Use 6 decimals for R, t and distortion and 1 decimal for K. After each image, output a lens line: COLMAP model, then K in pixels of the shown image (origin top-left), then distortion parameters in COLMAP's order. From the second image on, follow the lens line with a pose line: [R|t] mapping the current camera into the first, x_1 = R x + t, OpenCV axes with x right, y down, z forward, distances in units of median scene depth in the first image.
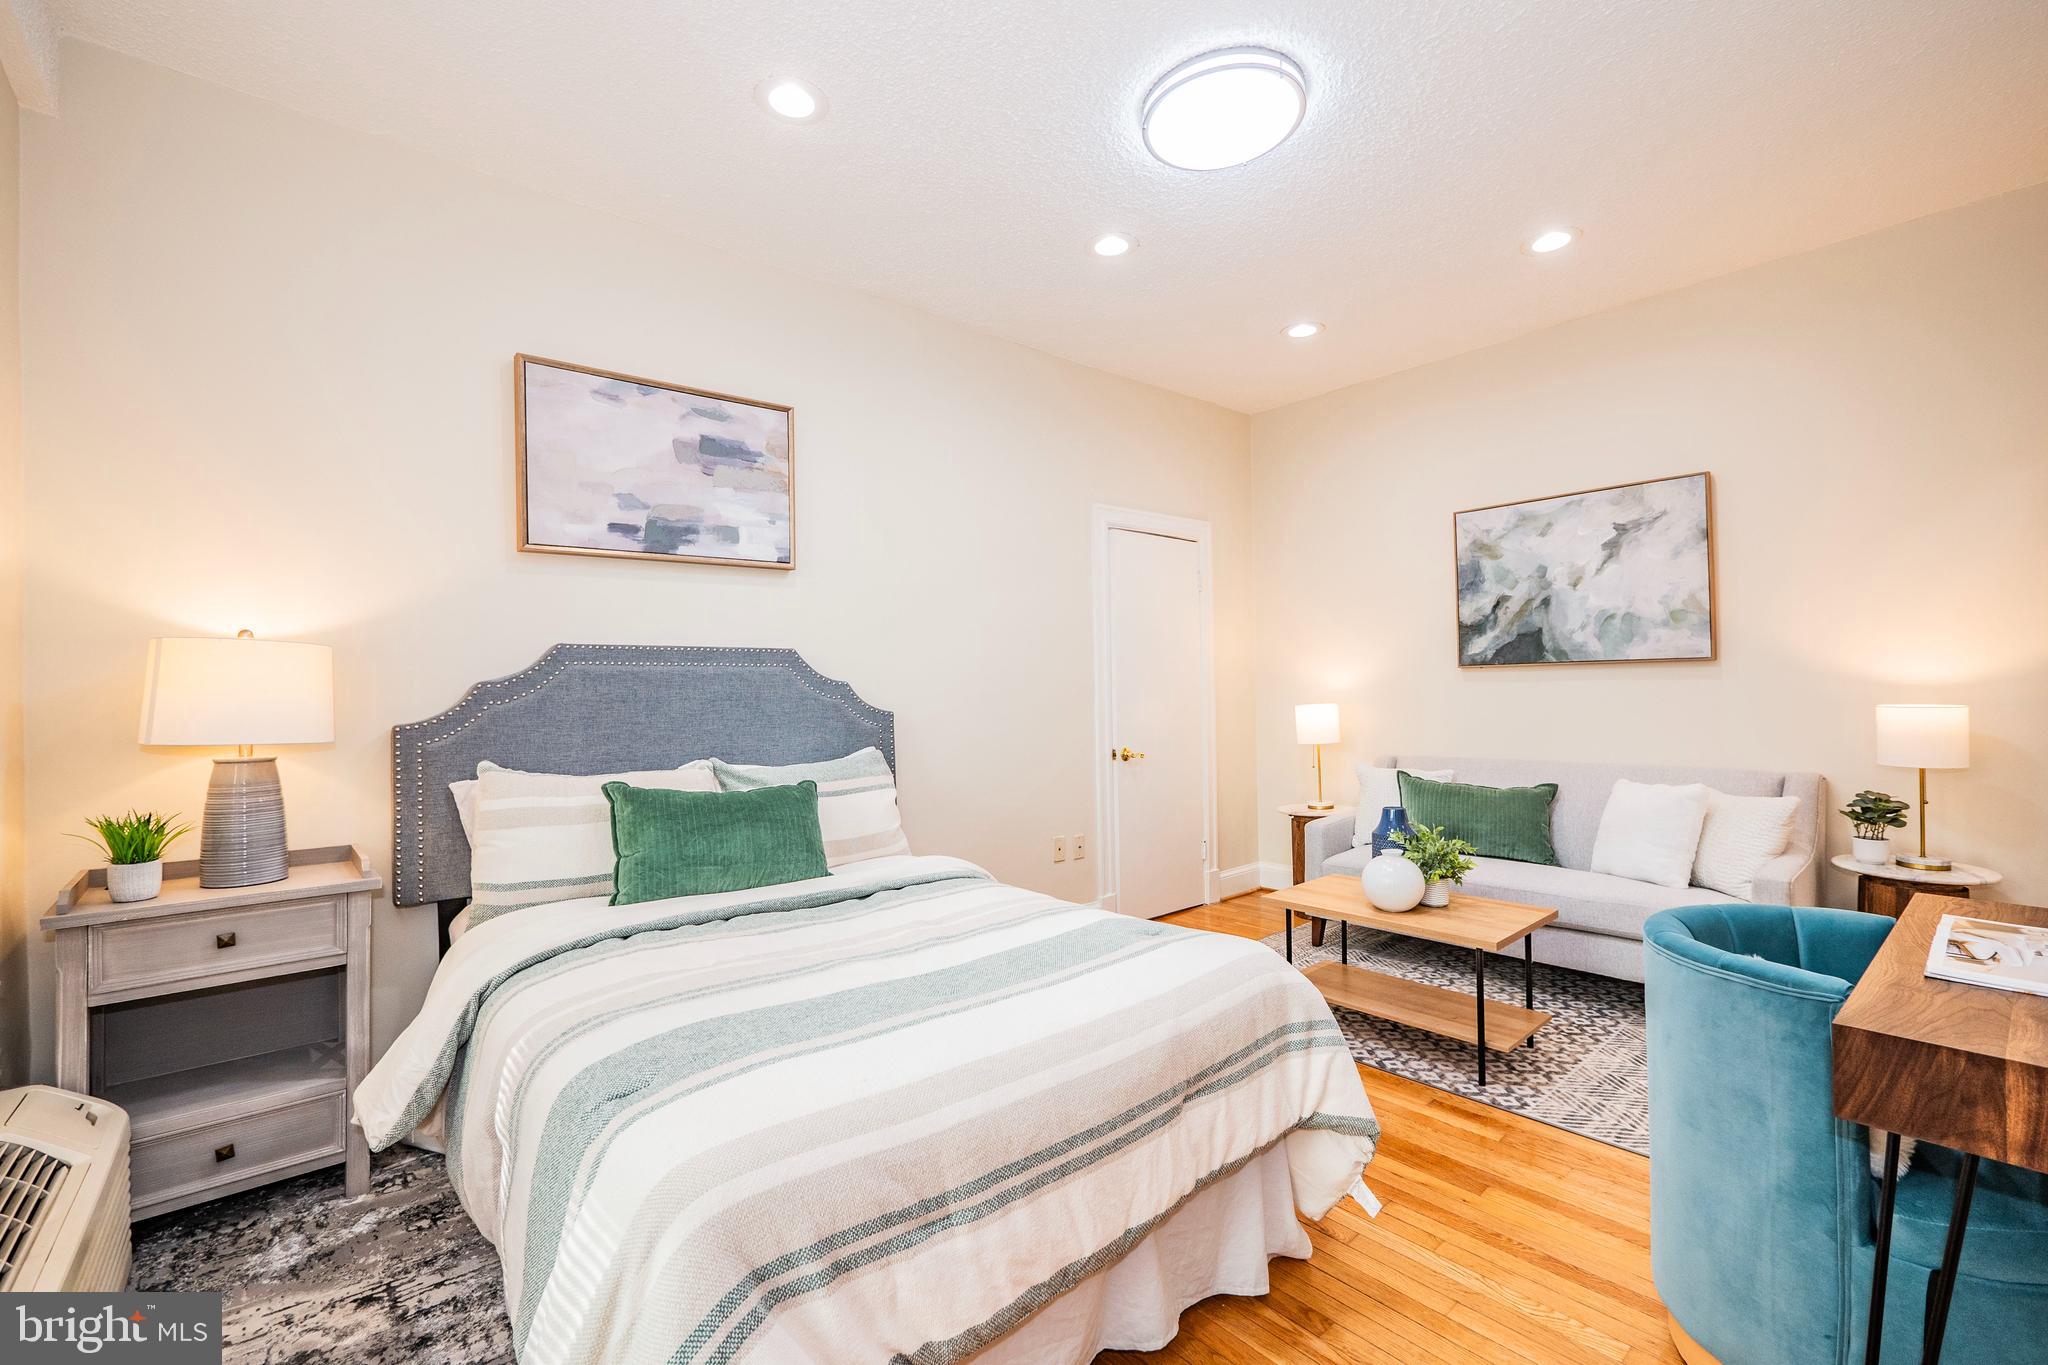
lens RADIAL K [[863.4, 0, 1026.3], [0, 863.4, 681.2], [0, 0, 1]] dist [-0.007358, 0.001284]
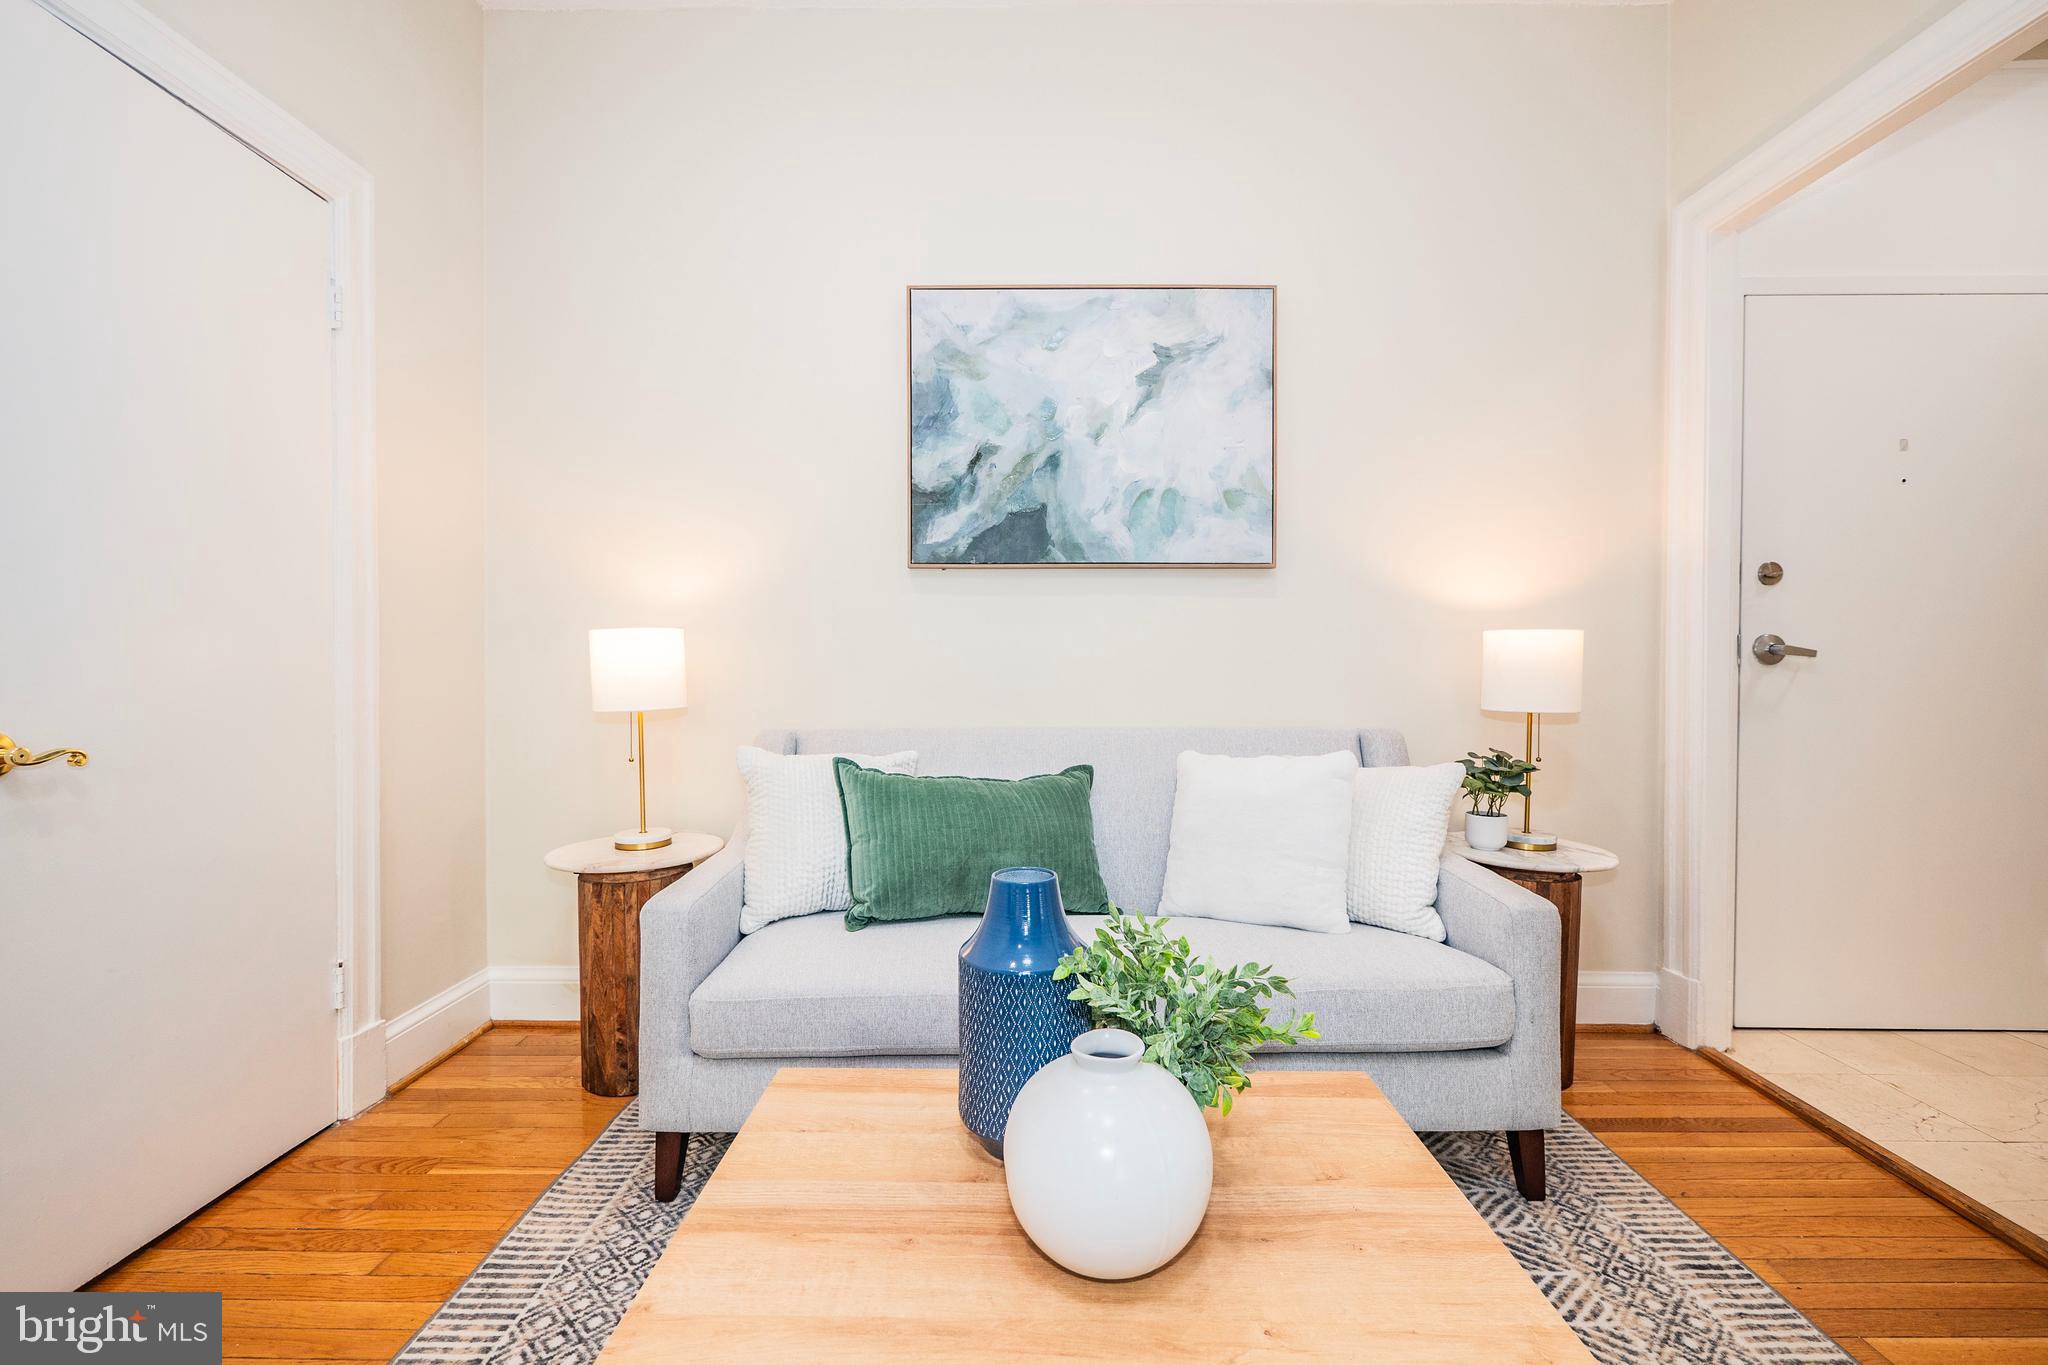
lens RADIAL K [[863.4, 0, 1025.3], [0, 863.4, 681.1], [0, 0, 1]] dist [-0.007358, 0.001284]
pose [[0.659880, 0.007664, 0.751332, 0.179059], [-0.020875, 0.999749, 0.008137, 0.070051], [-0.751081, -0.021053, 0.659874, 0.775135]]
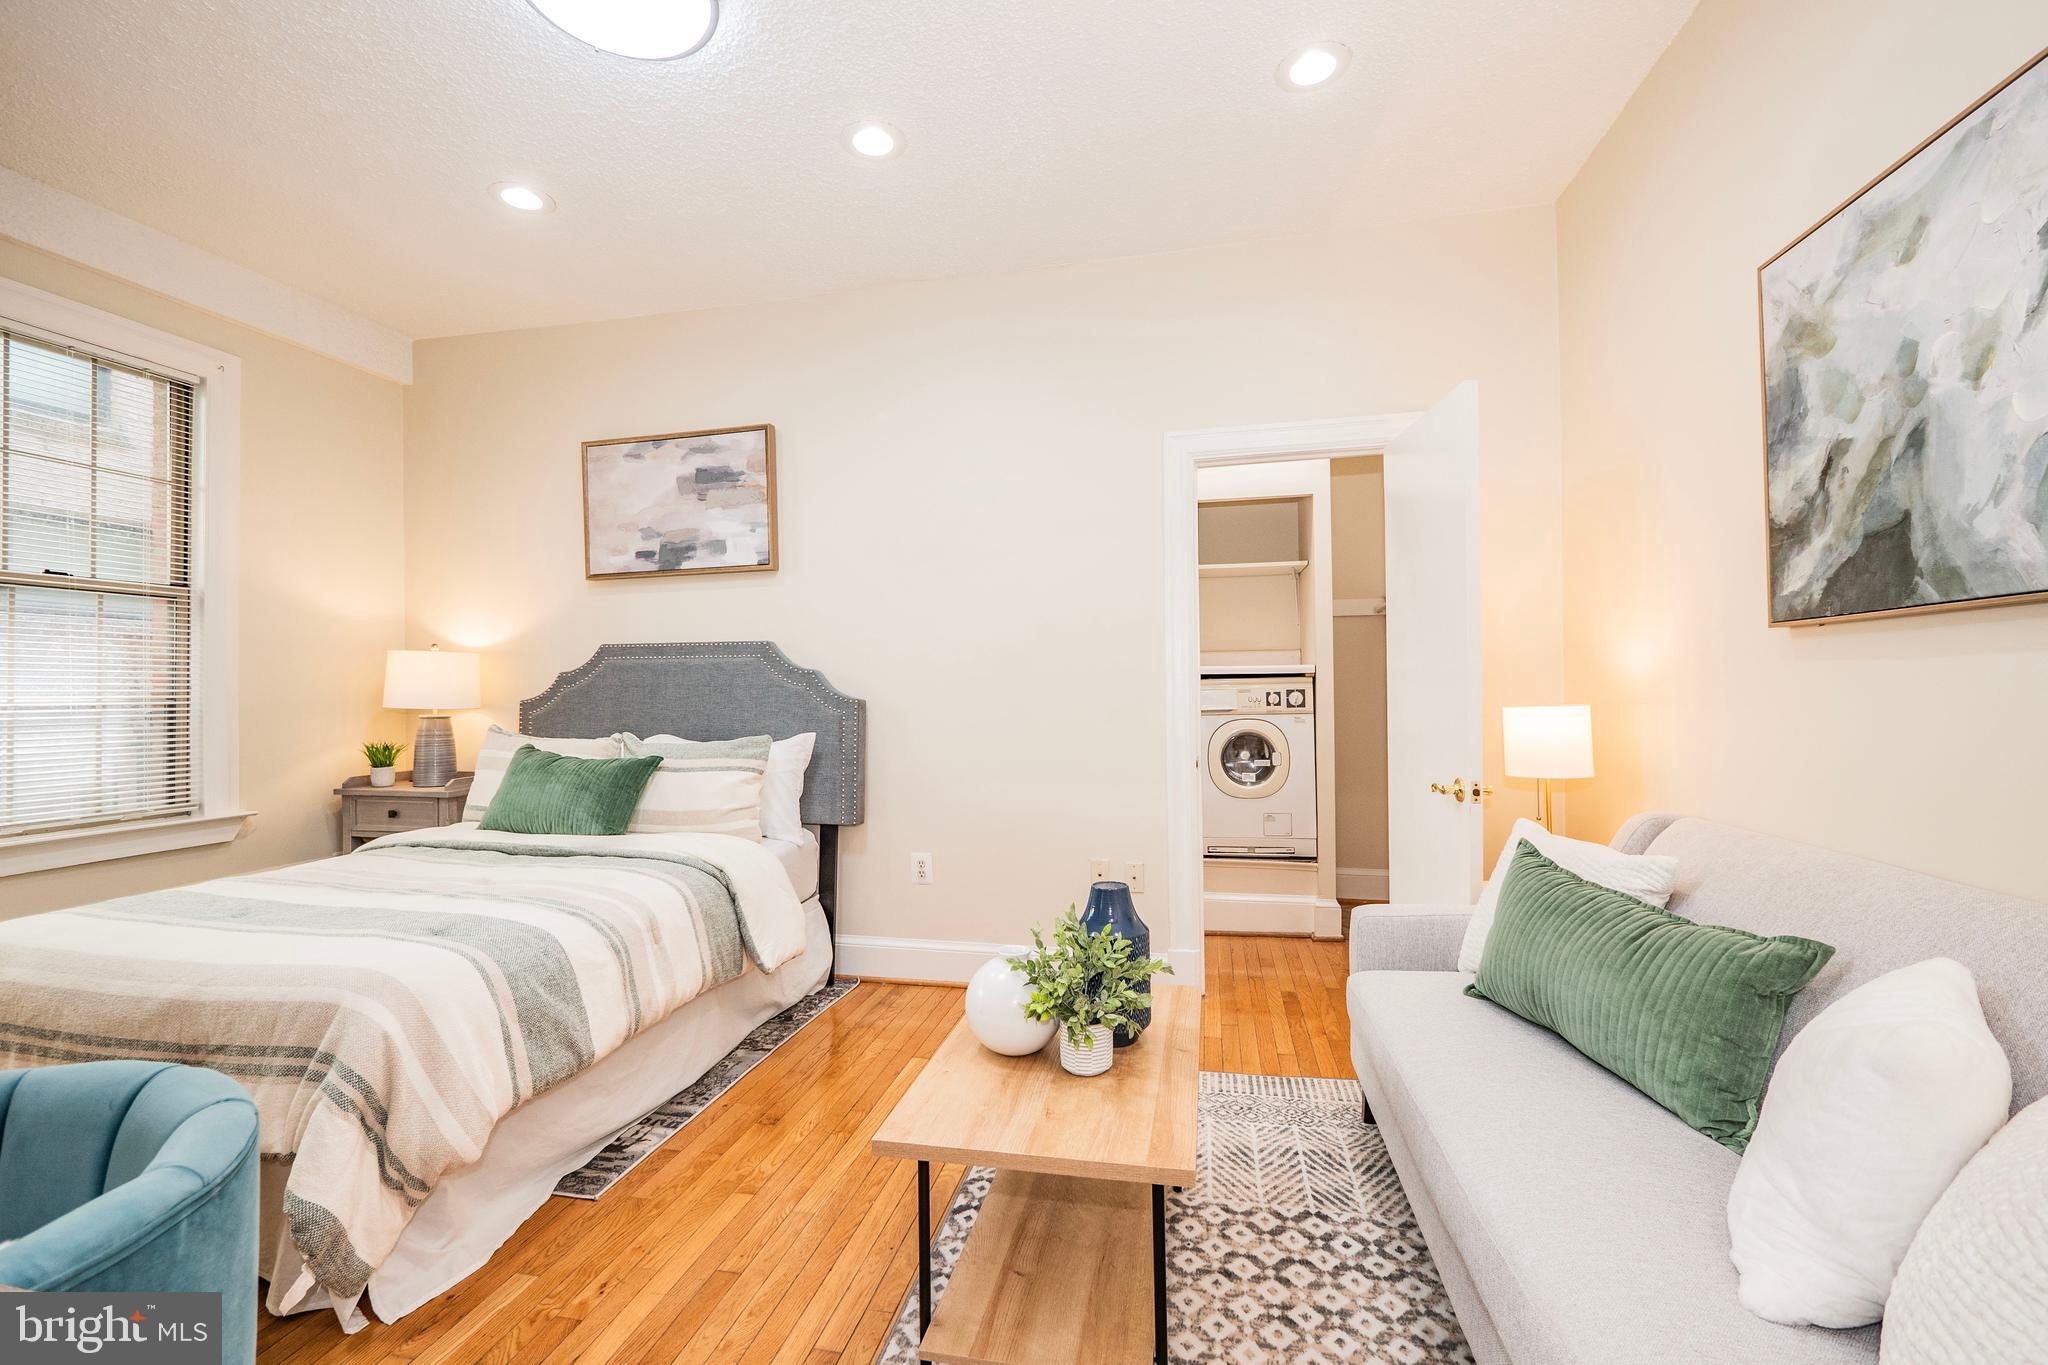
lens RADIAL K [[863.4, 0, 1024.7], [0, 863.4, 681.8], [0, 0, 1]] dist [-0.007358, 0.001284]
pose [[0.603711, 0.005169, -0.797186, 0.836001], [0.008568, 0.999879, 0.012972, 0.003669], [0.797157, -0.014661, 0.603594, 0.601209]]
